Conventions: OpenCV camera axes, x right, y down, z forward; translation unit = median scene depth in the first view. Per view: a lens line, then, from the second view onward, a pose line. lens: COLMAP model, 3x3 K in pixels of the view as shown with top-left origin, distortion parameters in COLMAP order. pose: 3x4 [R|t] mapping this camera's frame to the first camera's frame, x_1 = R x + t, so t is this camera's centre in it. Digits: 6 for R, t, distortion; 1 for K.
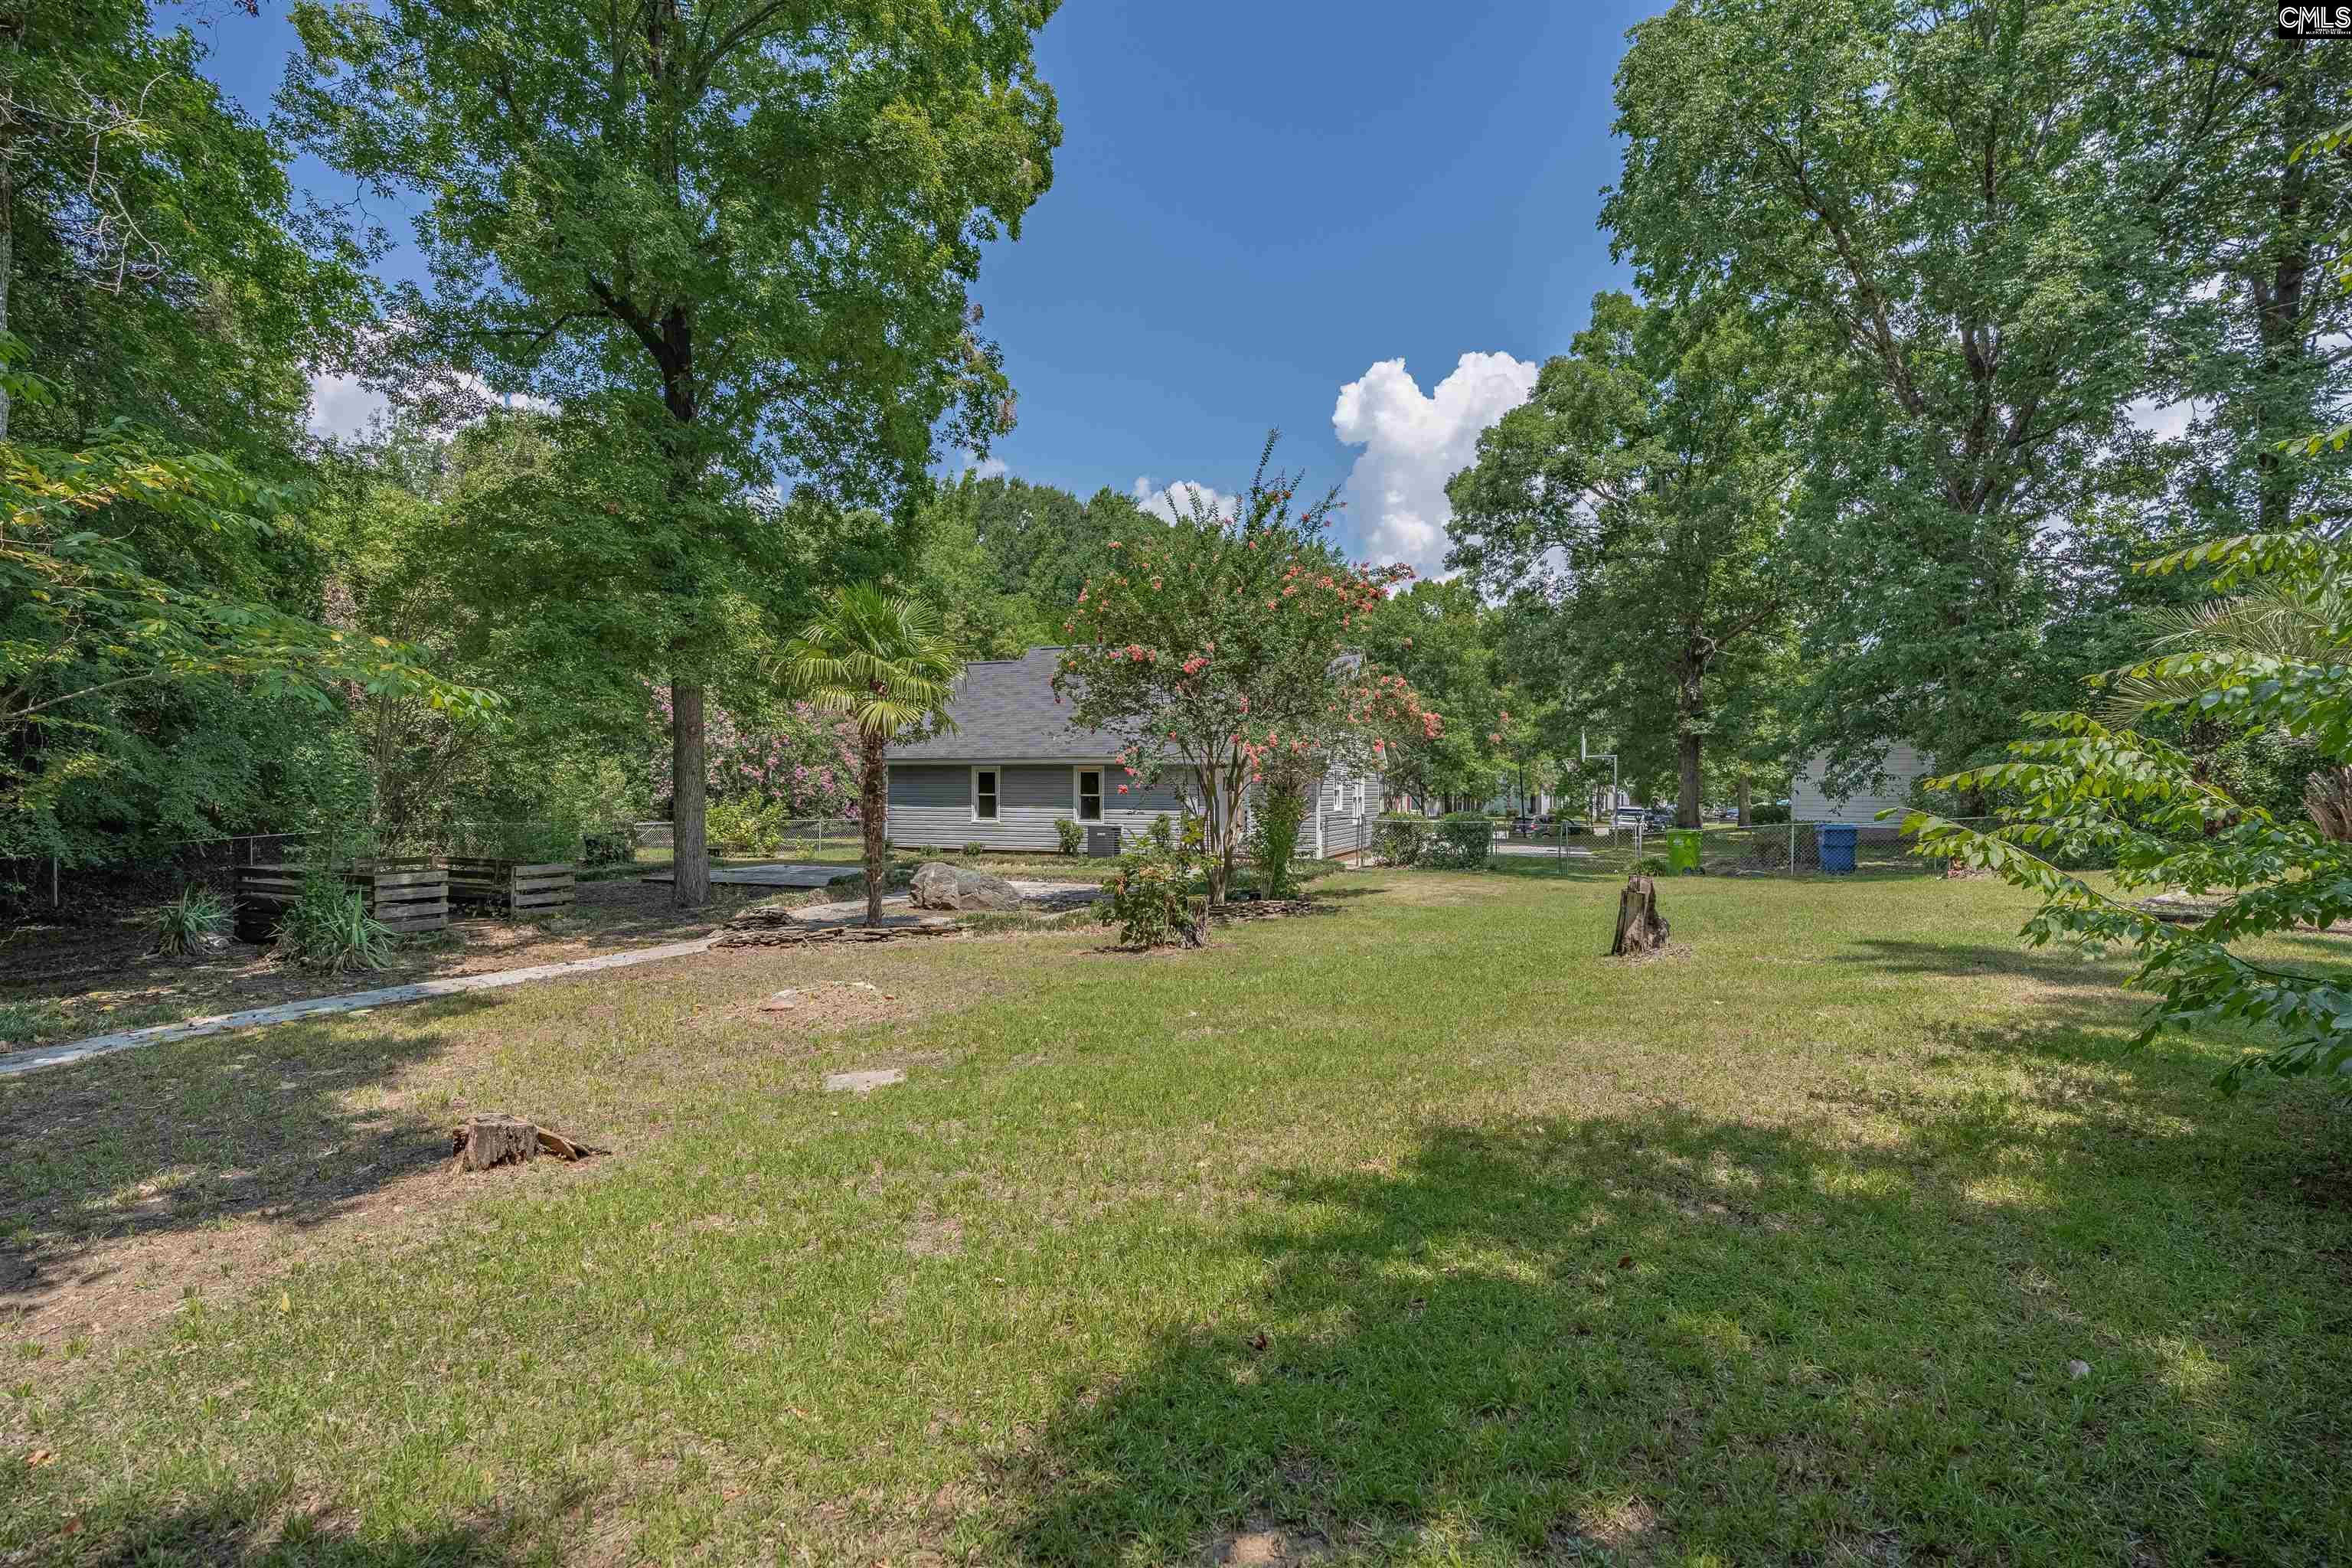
lens RADIAL K [[1116.2, 0, 1167.0], [0, 1116.2, 779.6], [0, 0, 1]] dist [-0.043834, 0.025046]
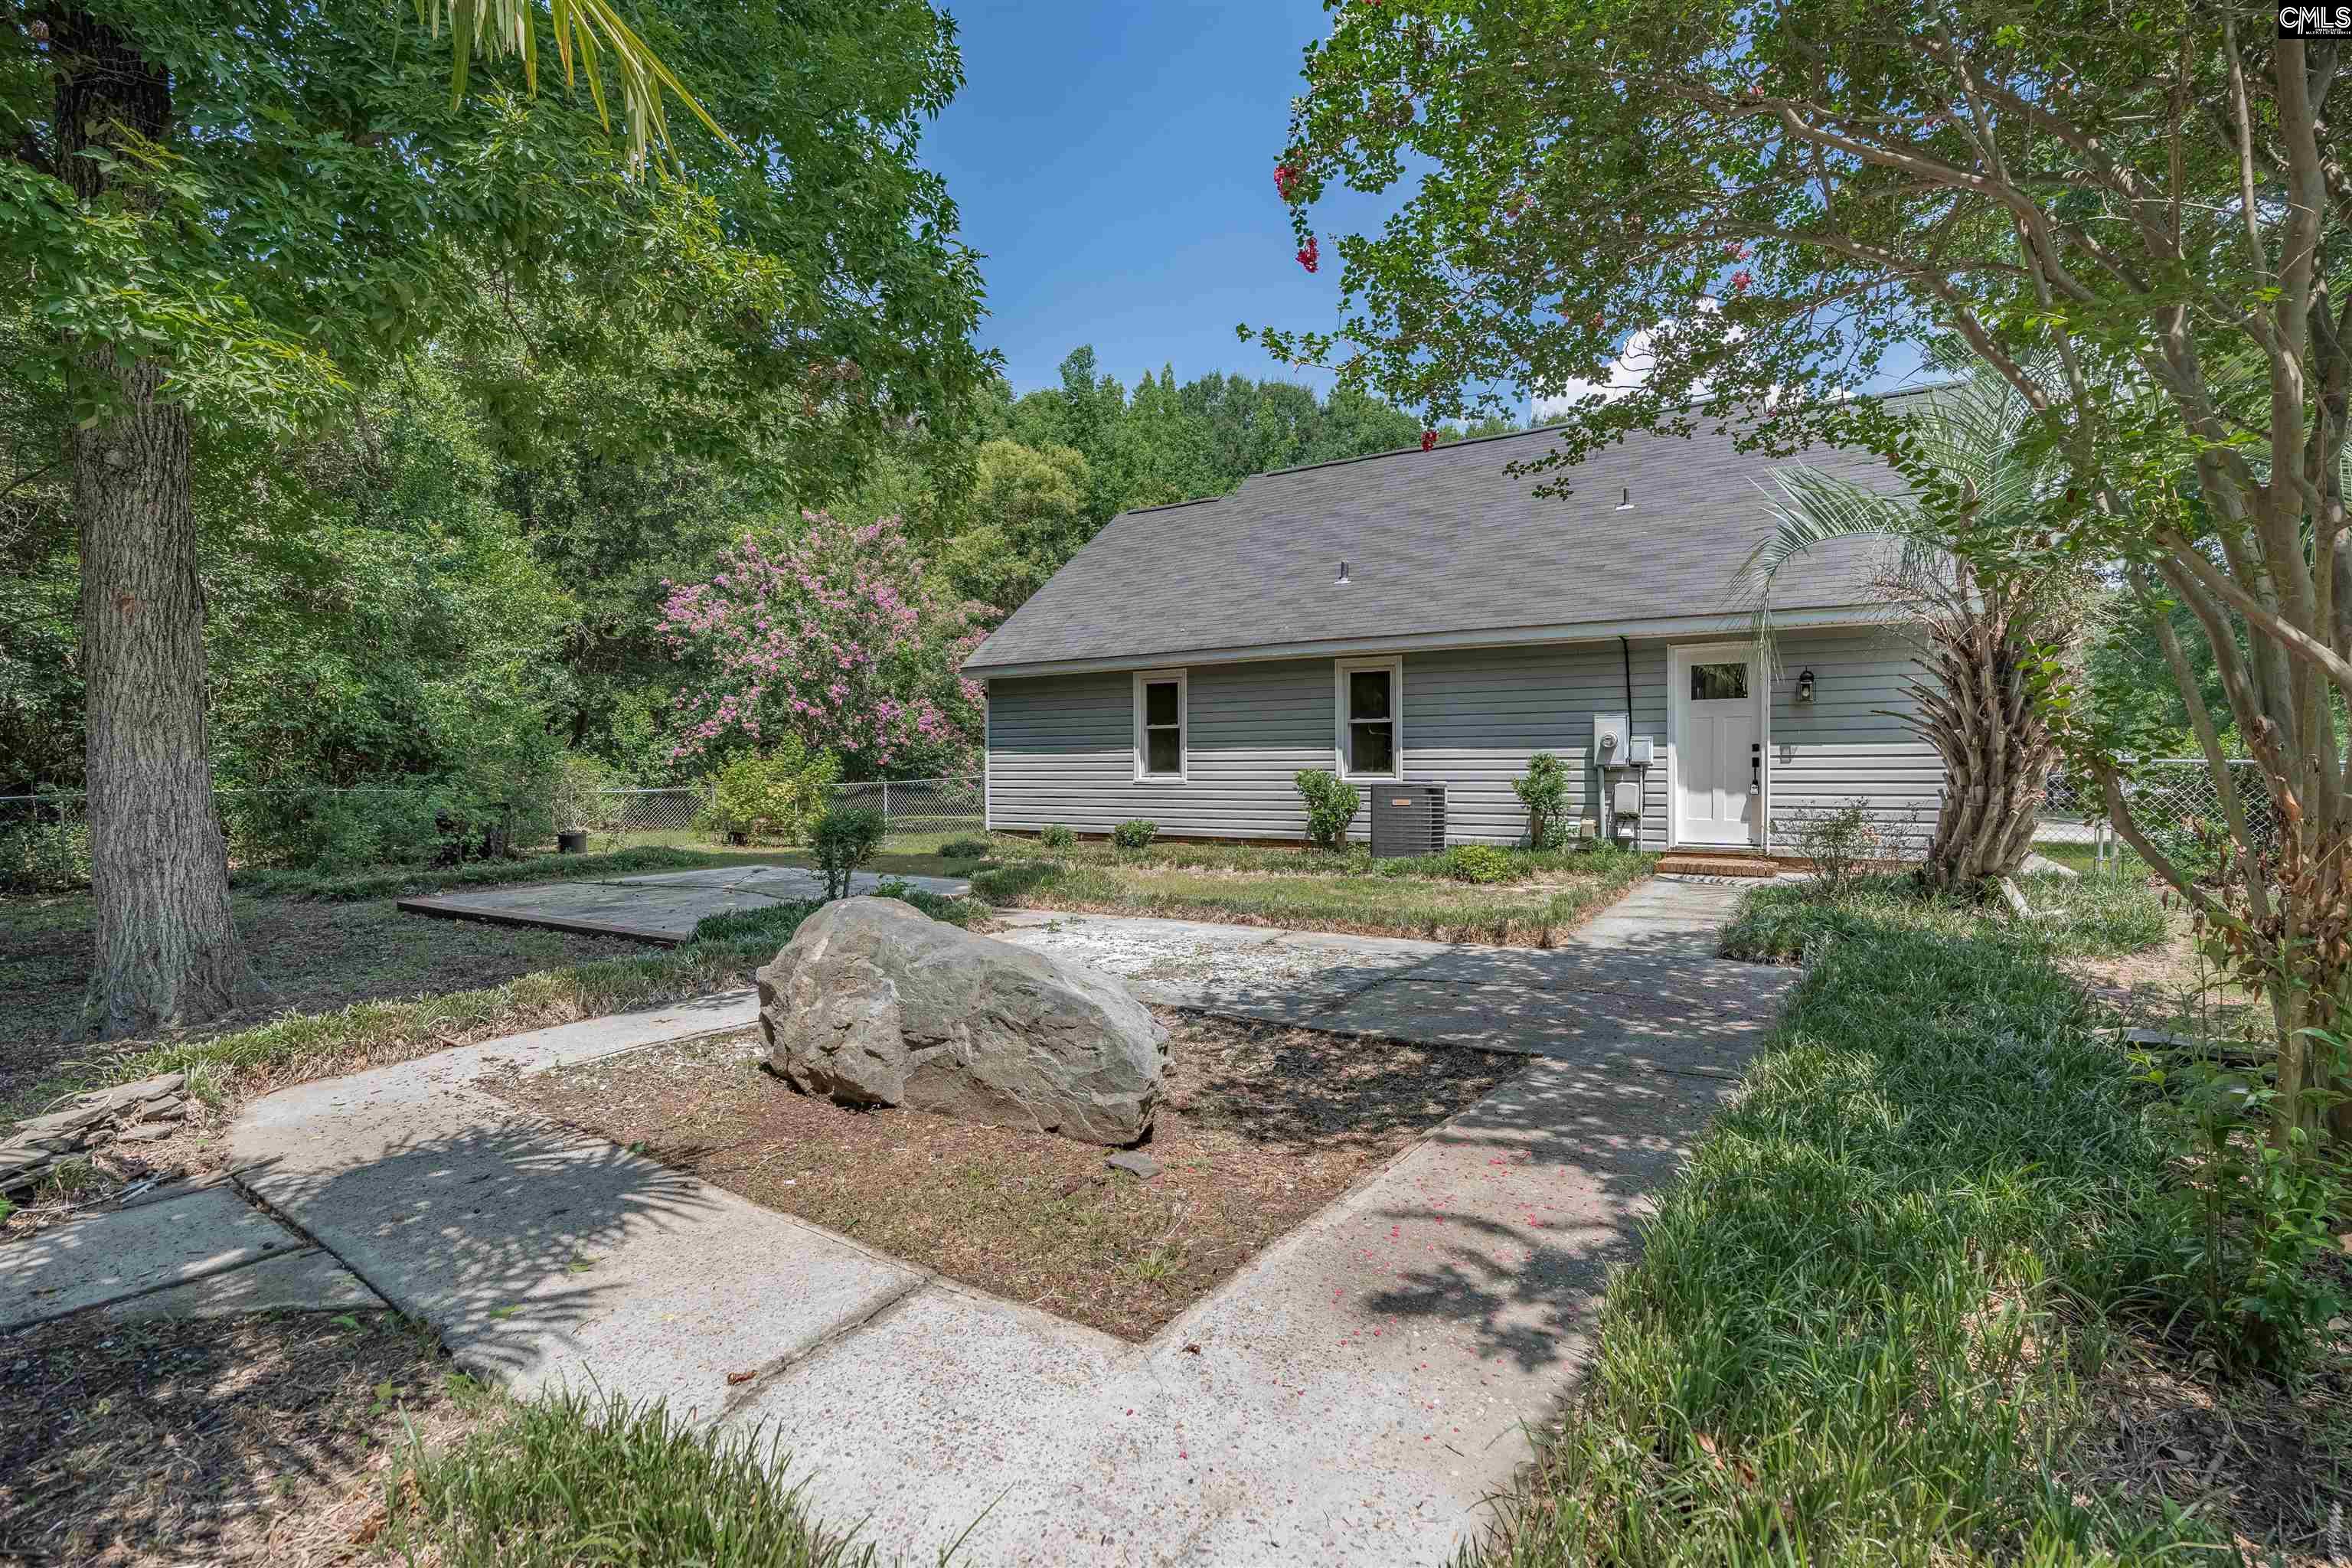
lens RADIAL K [[1119.3, 0, 1192.8], [0, 1119.3, 794.8], [0, 0, 1]] dist [-0.007087, 0.000107]
pose [[0.981651, -0.007459, -0.190541, -0.053150], [0.014163, 0.999327, 0.033847, 0.028379], [0.190160, -0.035925, 0.981096, 0.521672]]
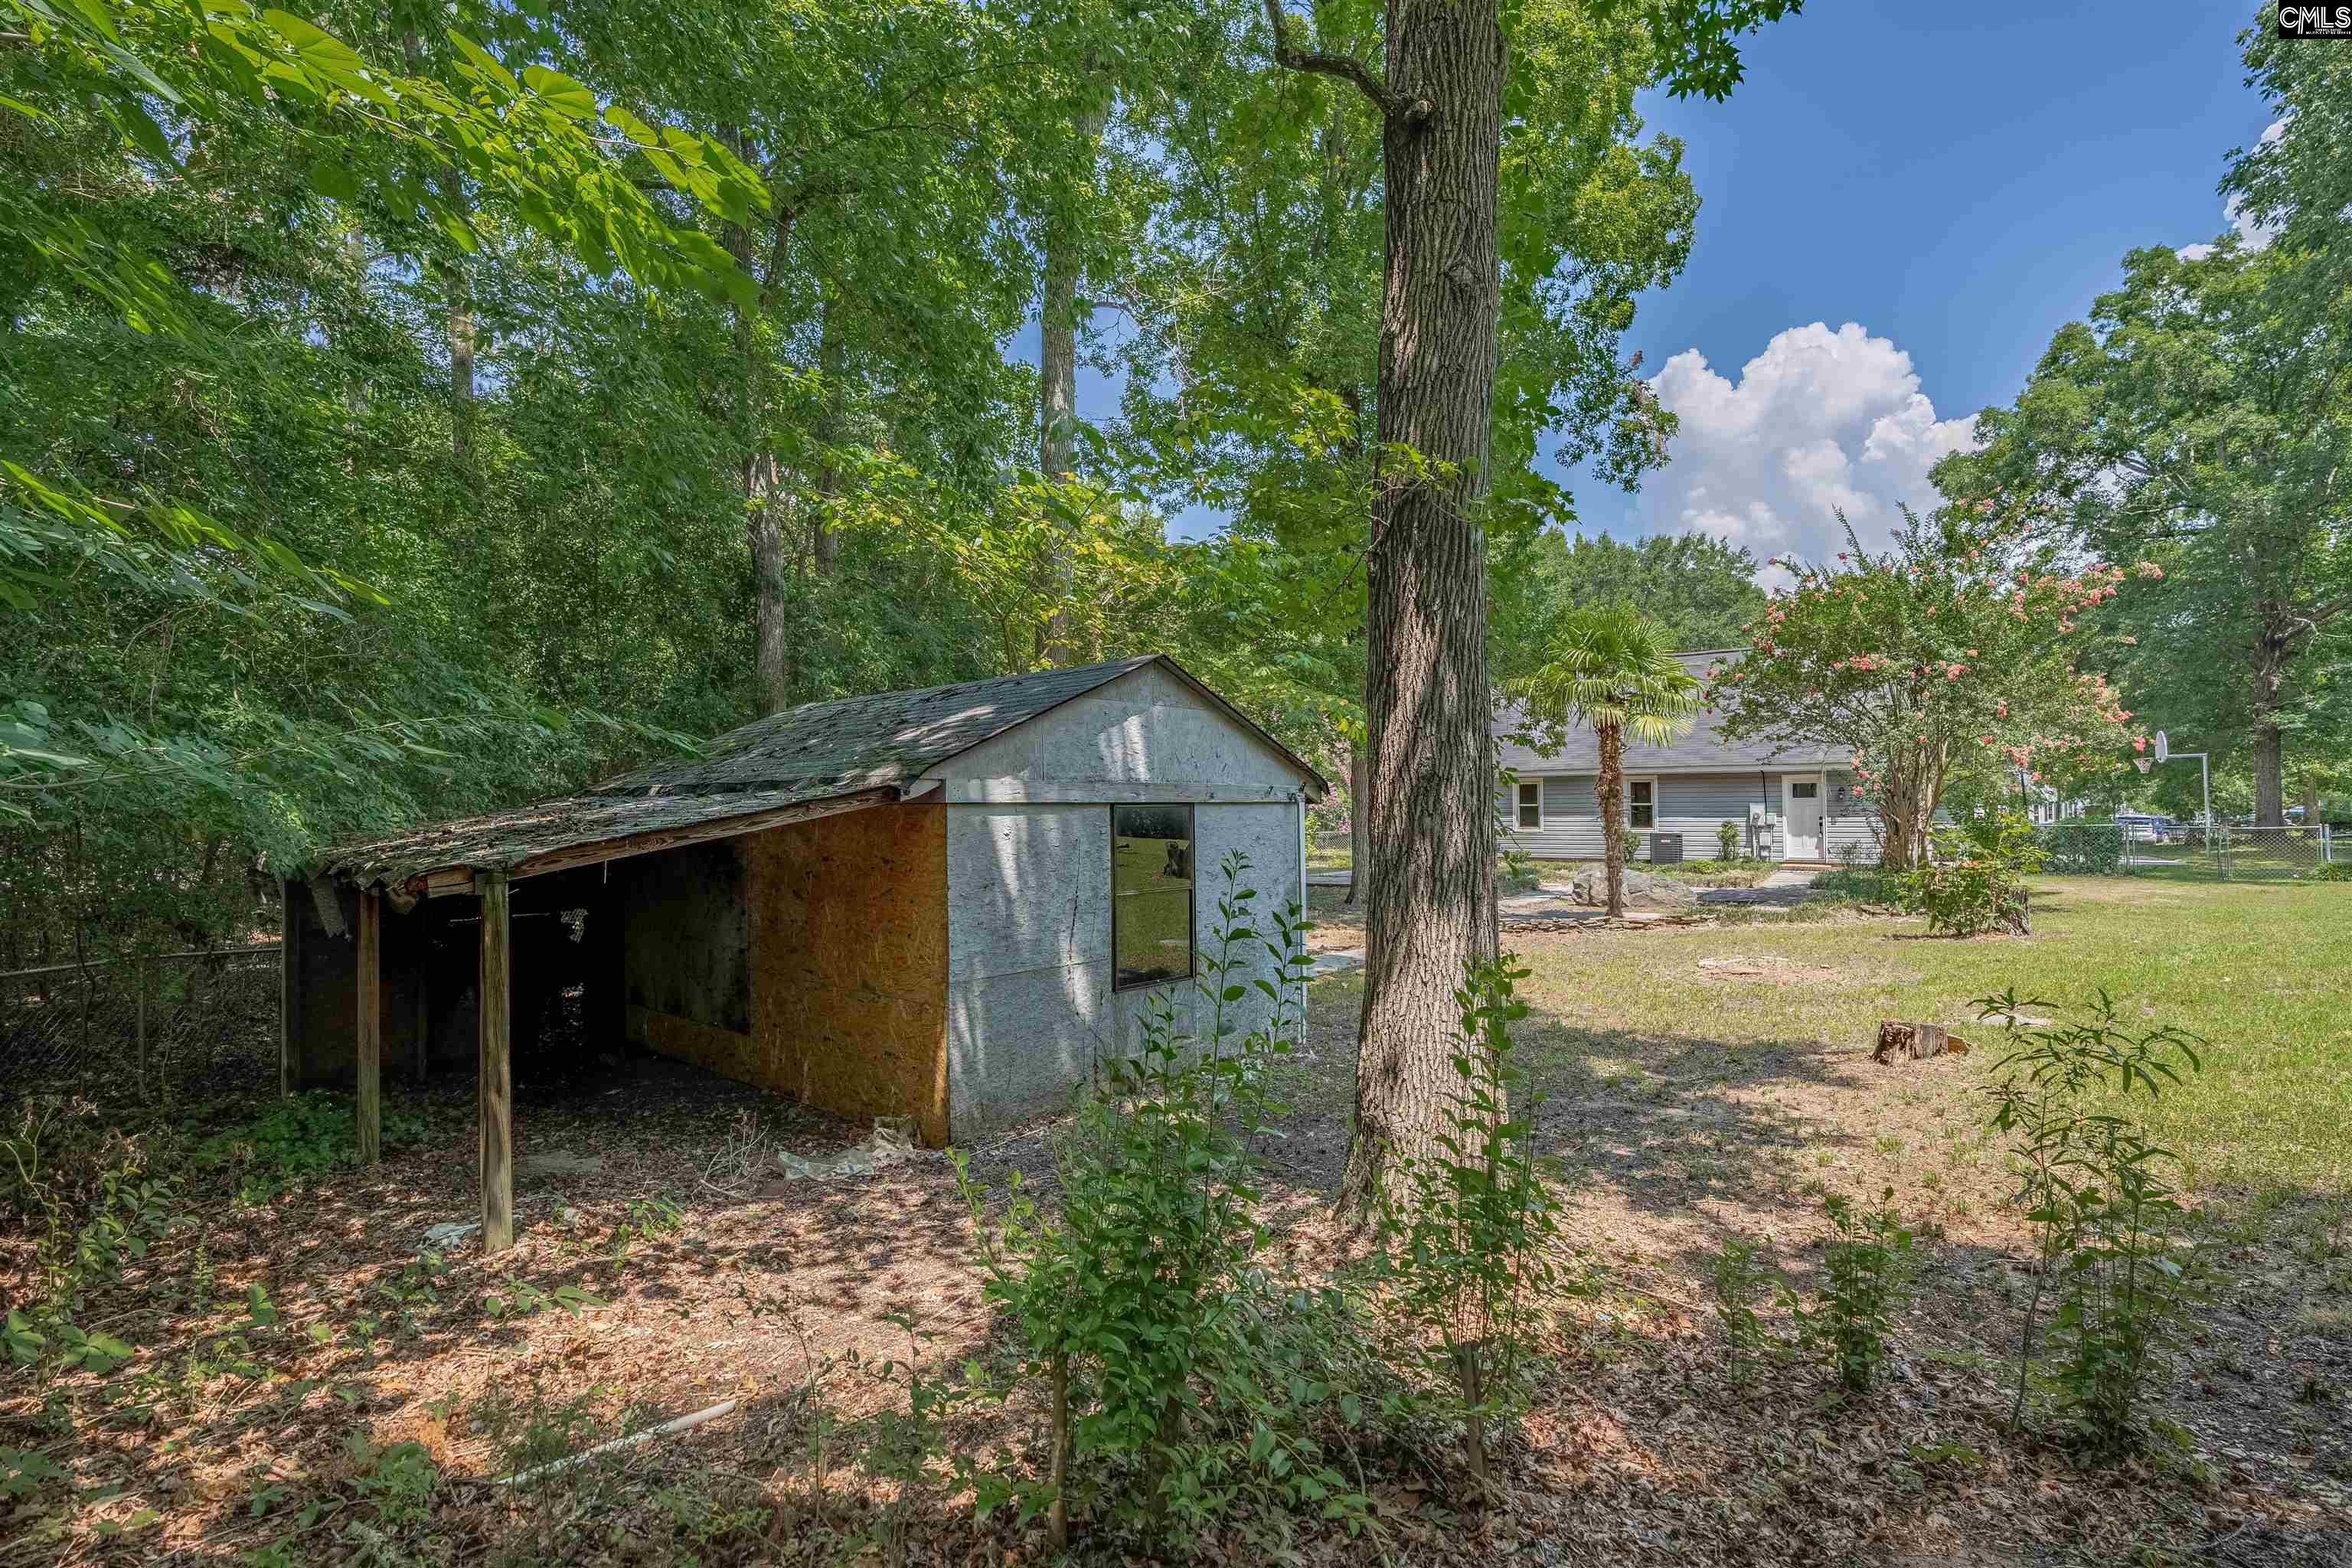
lens RADIAL K [[1111.2, 0, 1178.0], [0, 1111.2, 792.8], [0, 0, 1]] dist [-0.006972, 0.000802]
pose [[0.968535, -0.016632, -0.248322, -0.231848], [0.015643, 0.999860, -0.005954, 0.002754], [0.248386, 0.001882, 0.968659, -0.115467]]
